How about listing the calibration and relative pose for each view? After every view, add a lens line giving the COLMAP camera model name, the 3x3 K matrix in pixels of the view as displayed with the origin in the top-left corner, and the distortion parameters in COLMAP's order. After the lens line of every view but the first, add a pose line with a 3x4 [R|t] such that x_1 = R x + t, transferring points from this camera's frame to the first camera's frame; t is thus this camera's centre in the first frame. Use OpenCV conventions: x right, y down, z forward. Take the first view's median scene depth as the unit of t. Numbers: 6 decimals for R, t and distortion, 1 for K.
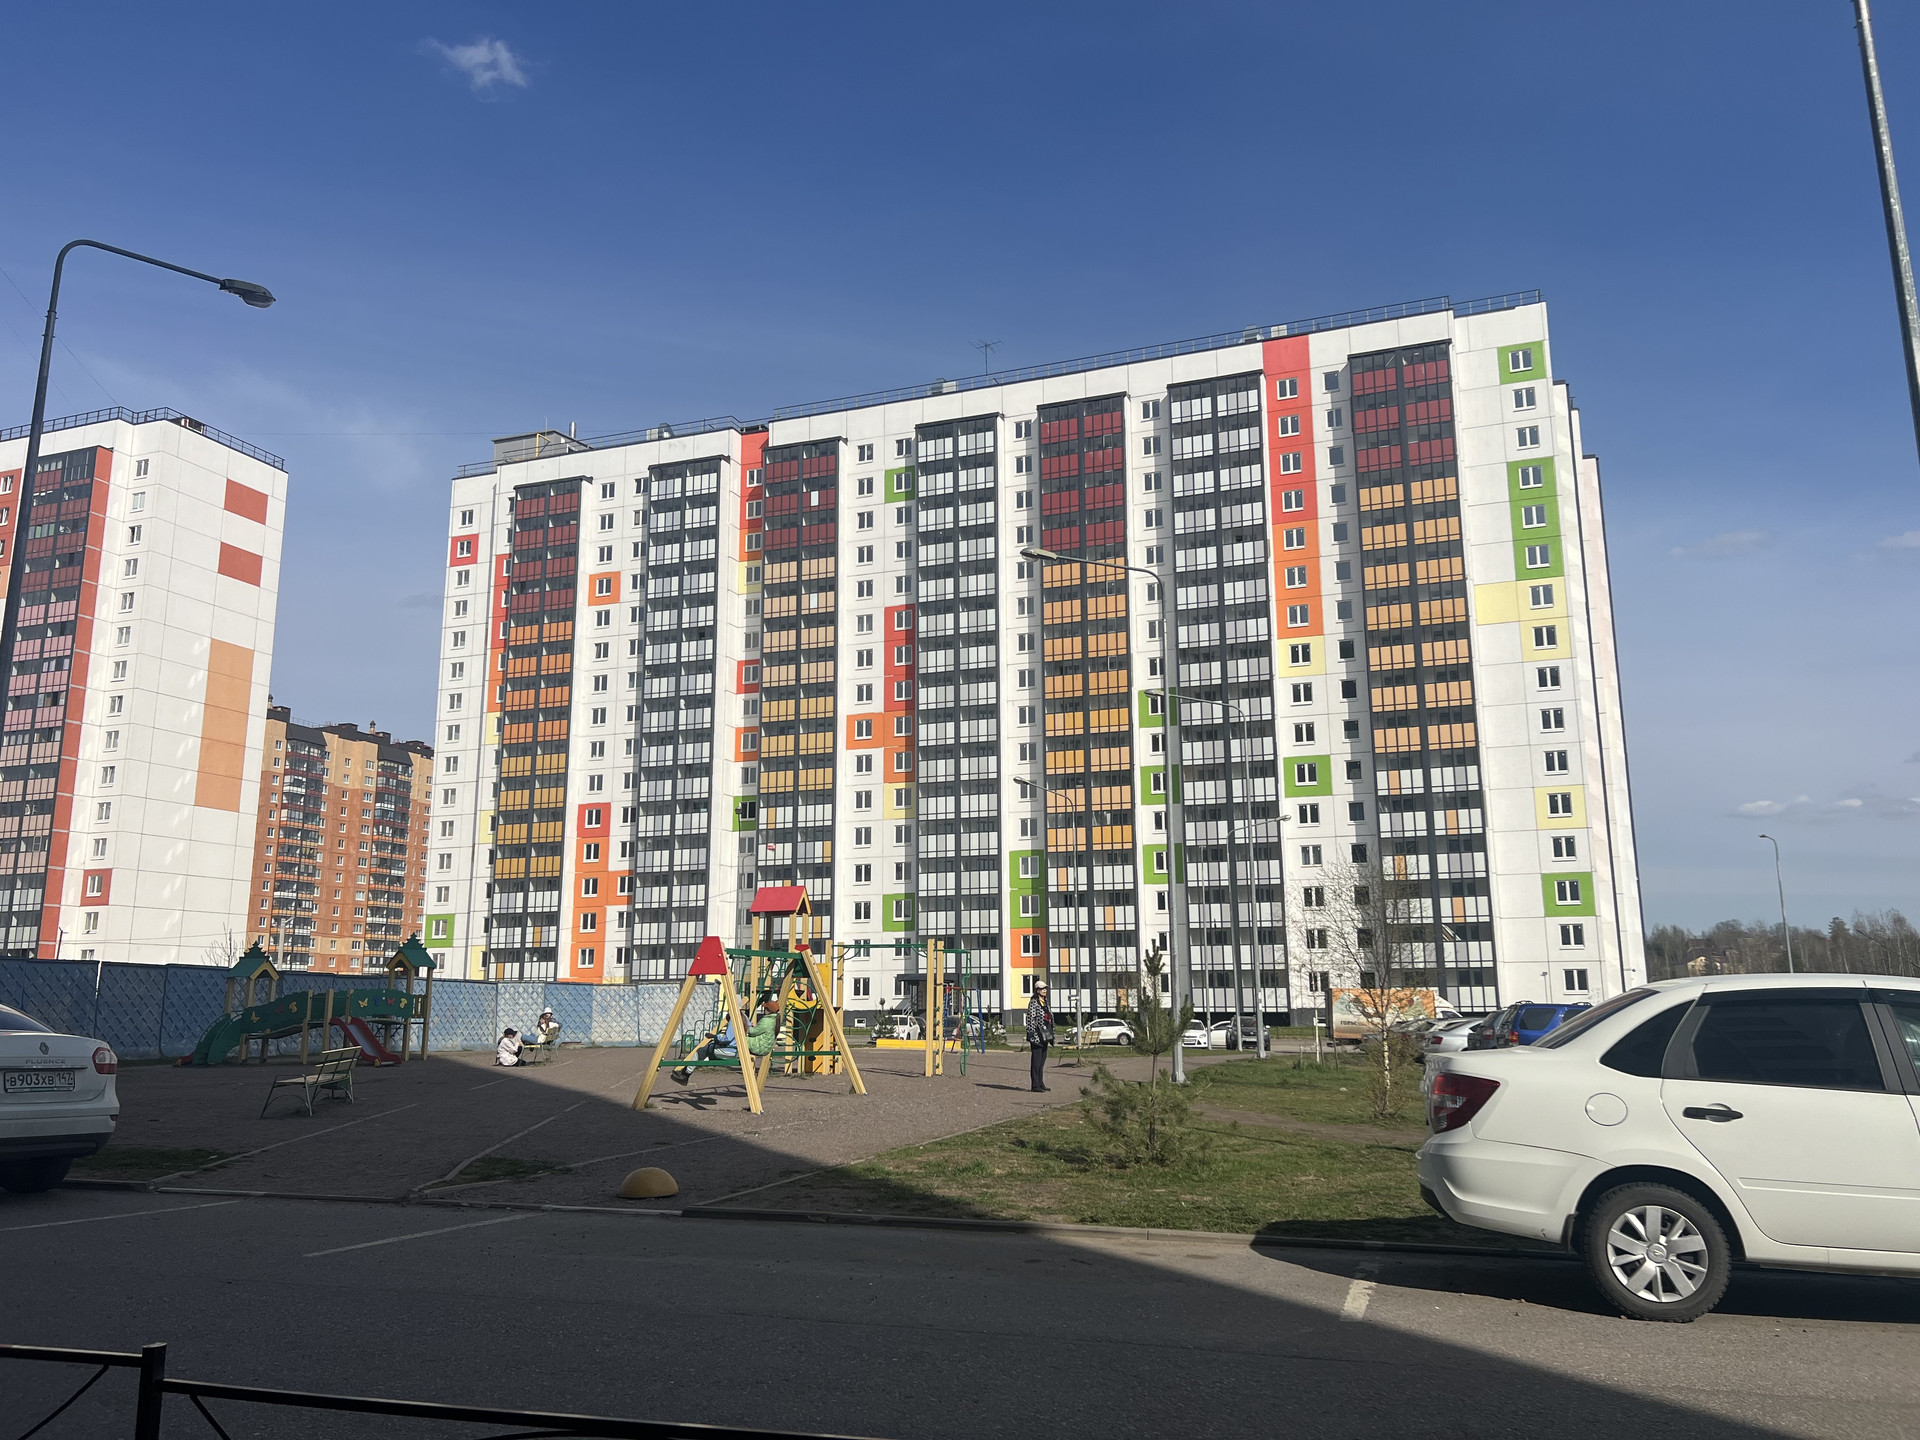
lens RADIAL K [[1469.9, 0, 967.6], [0, 1469.9, 719.7], [0, 0, 1]] dist [0.032105, -0.004546]
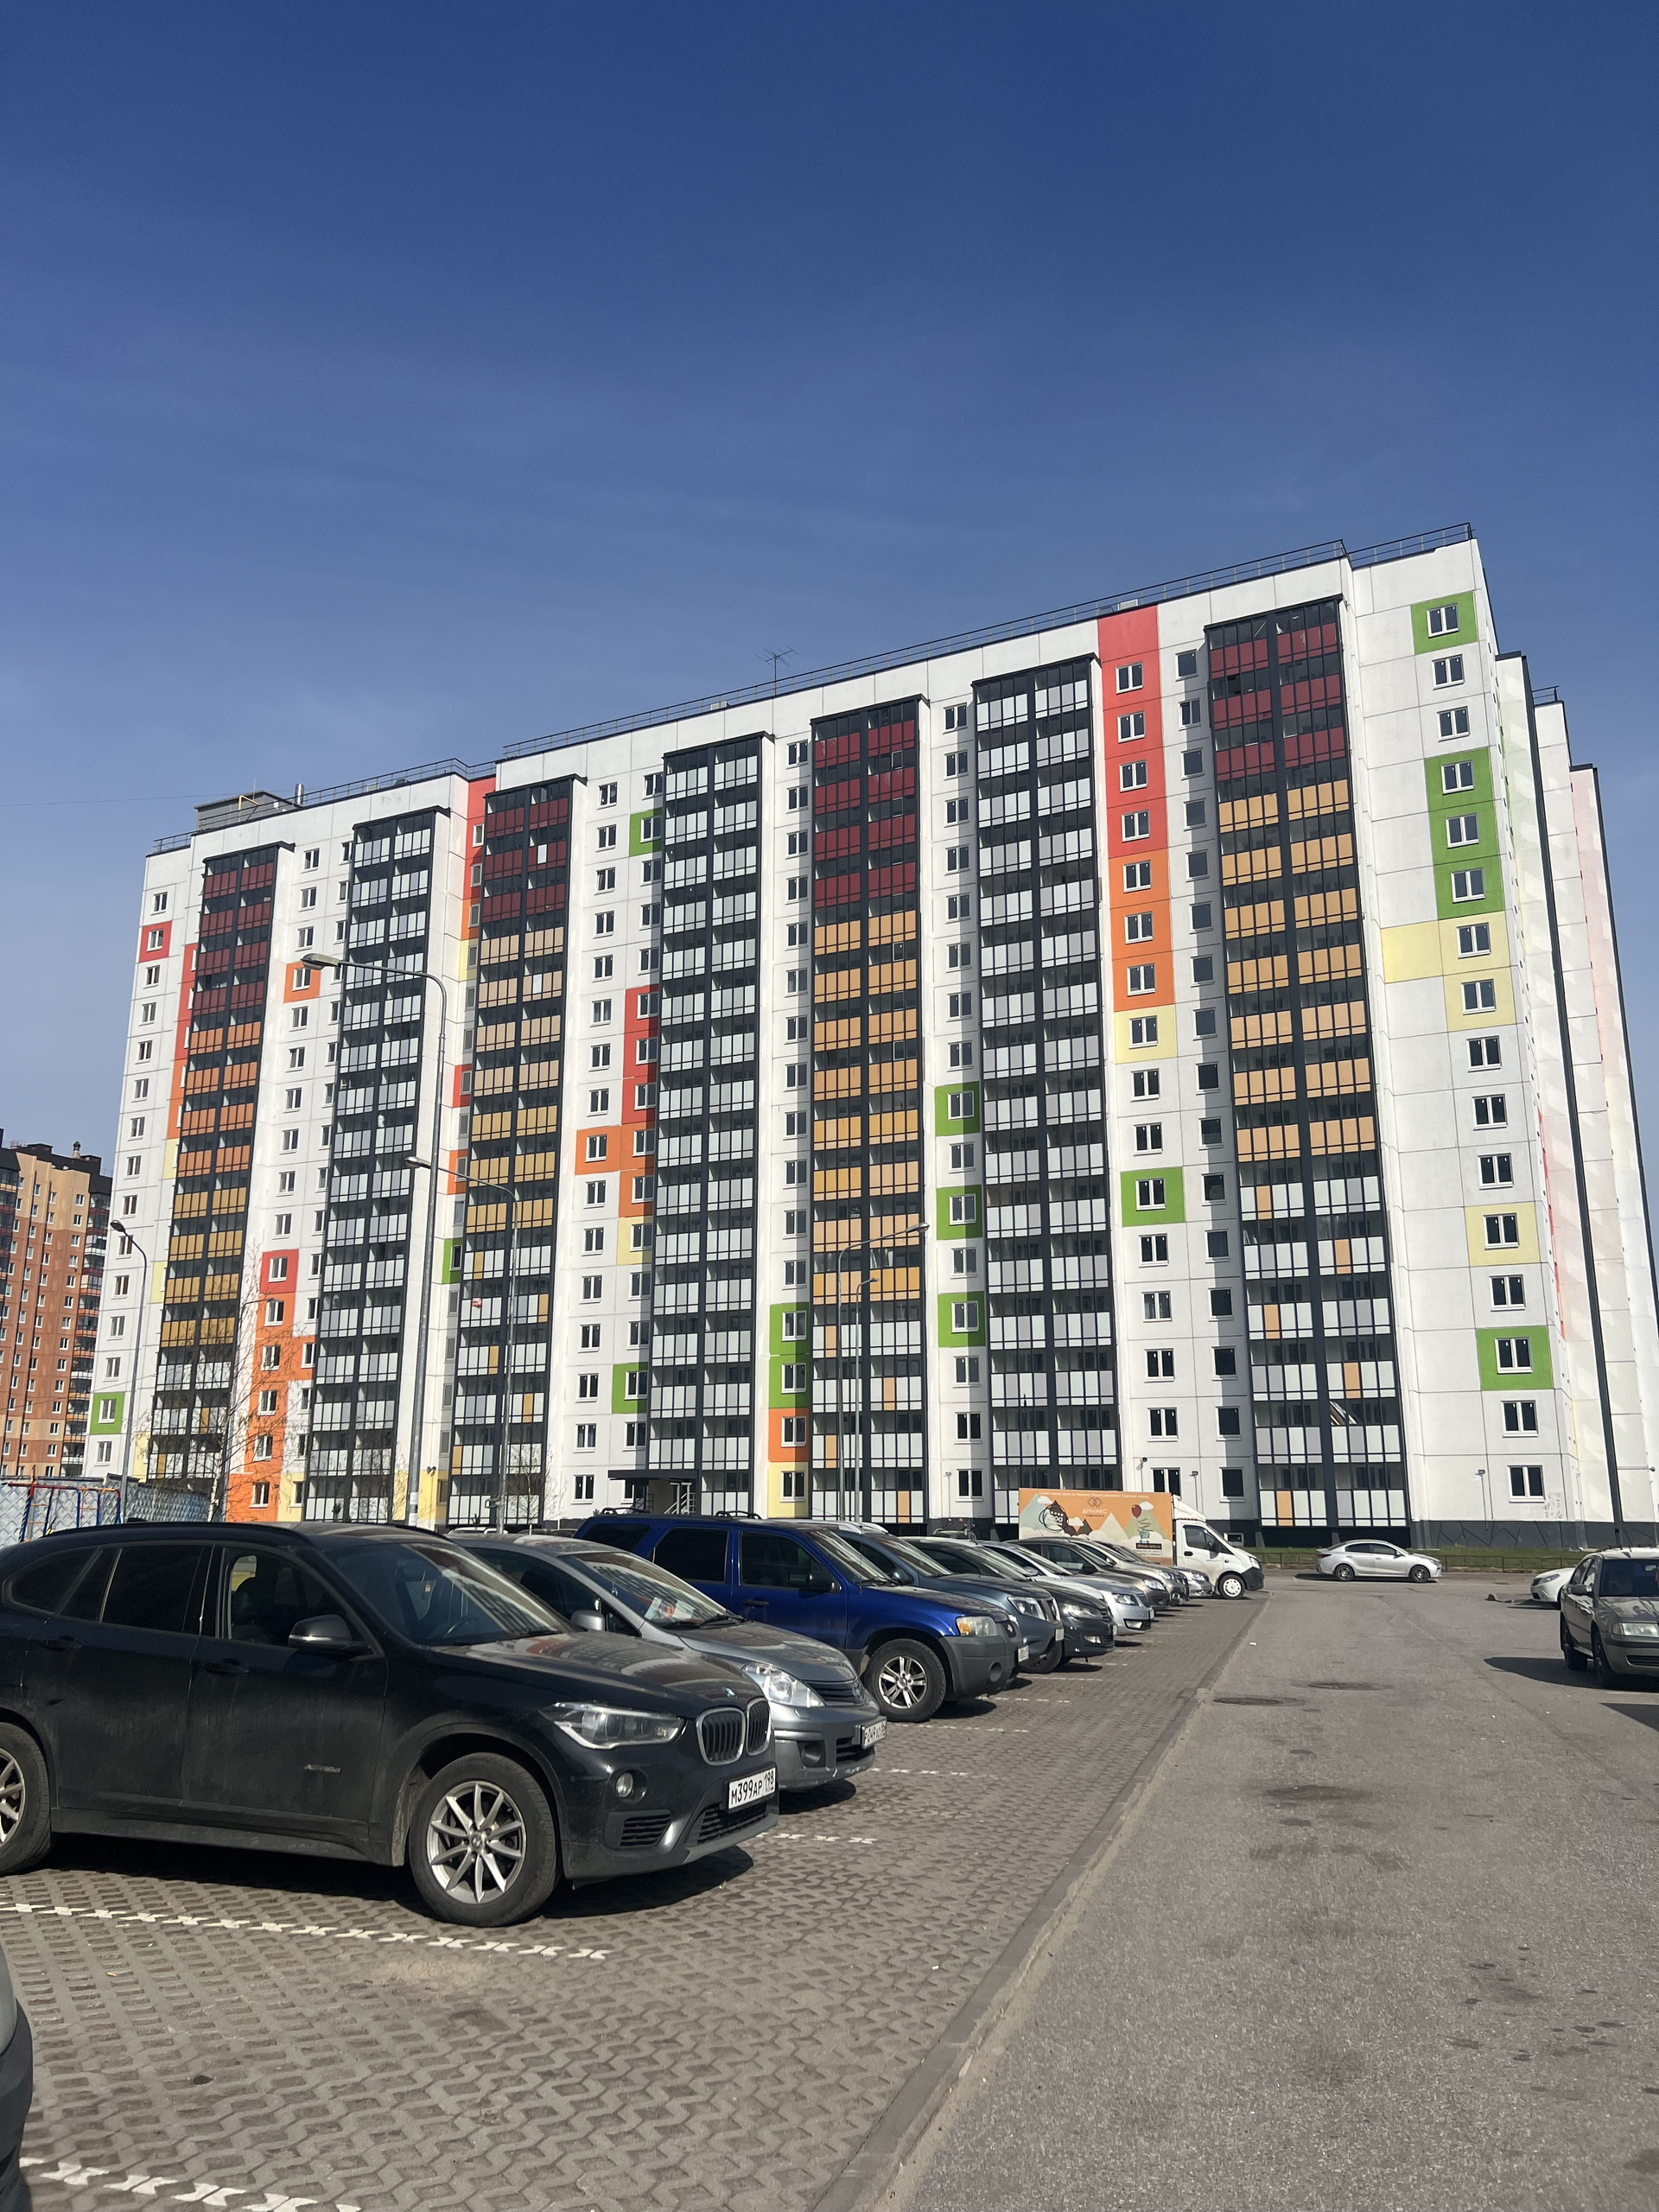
lens RADIAL K [[1693.5, 0, 823.4], [0, 1693.5, 1108.4], [0, 0, 1]] dist [0.032105, -0.004546]
pose [[0.994331, -0.017860, -0.104821, 0.149097], [0.013493, 0.999017, -0.042230, 0.026368], [0.105472, 0.040576, 0.993594, 0.141417]]
